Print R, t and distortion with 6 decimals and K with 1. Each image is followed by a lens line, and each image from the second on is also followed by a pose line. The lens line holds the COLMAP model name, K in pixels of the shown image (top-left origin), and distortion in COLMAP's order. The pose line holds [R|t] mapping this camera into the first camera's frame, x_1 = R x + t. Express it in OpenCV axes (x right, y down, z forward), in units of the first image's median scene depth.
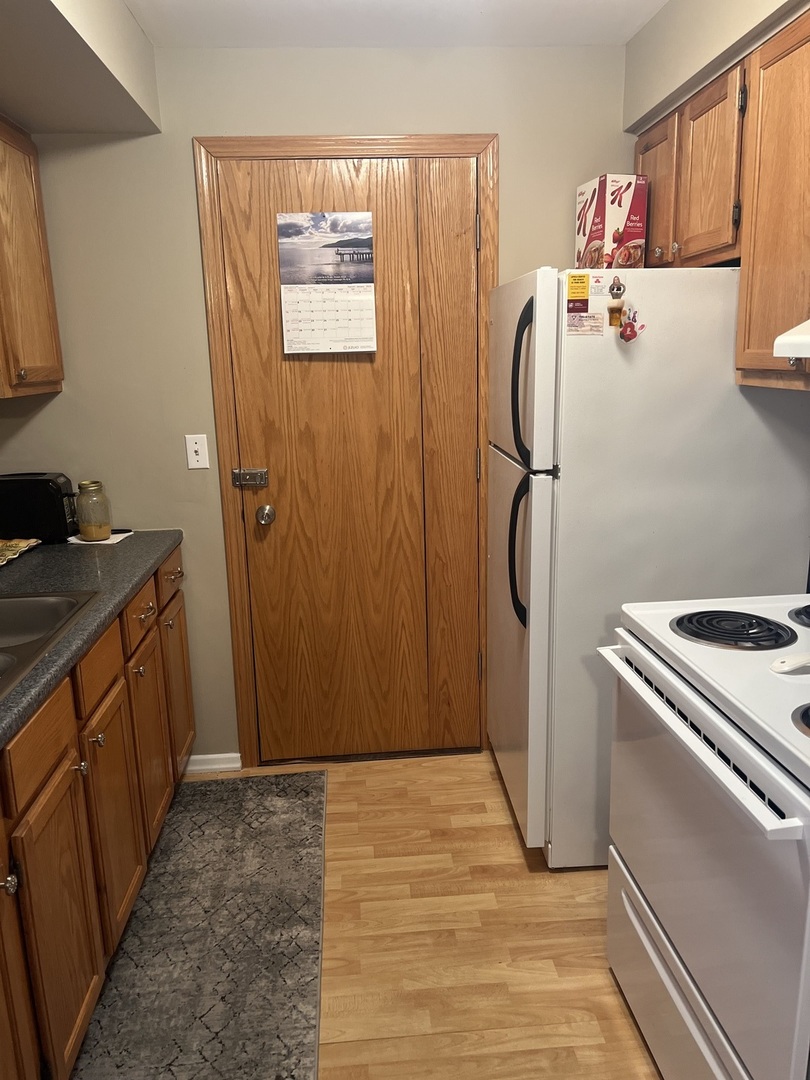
lens RADIAL K [[815.4, 0, 408.8], [0, 815.4, 549.7], [0, 0, 1]] dist [0.057350, -0.068169]
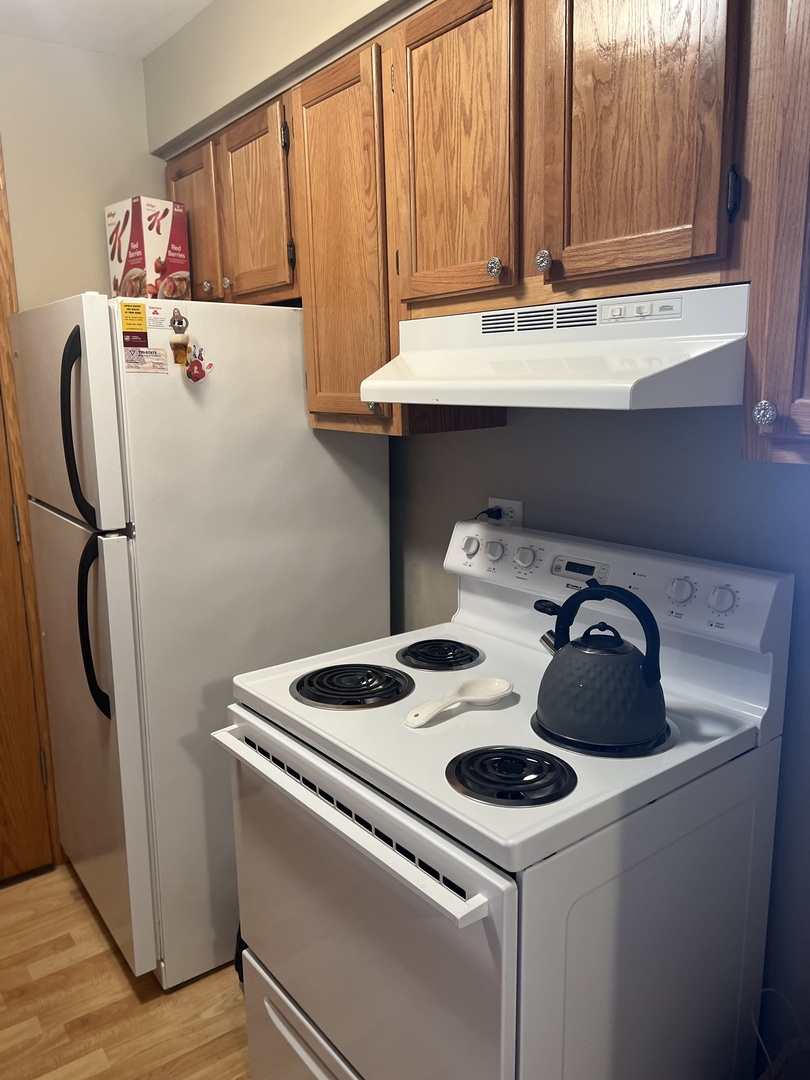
lens RADIAL K [[815.4, 0, 408.8], [0, 815.4, 549.7], [0, 0, 1]] dist [0.057350, -0.068169]
pose [[0.843961, -0.094584, 0.527999, -0.026539], [0.117143, 0.993071, -0.009347, -0.032109], [-0.523457, 0.069740, 0.849194, 0.118037]]
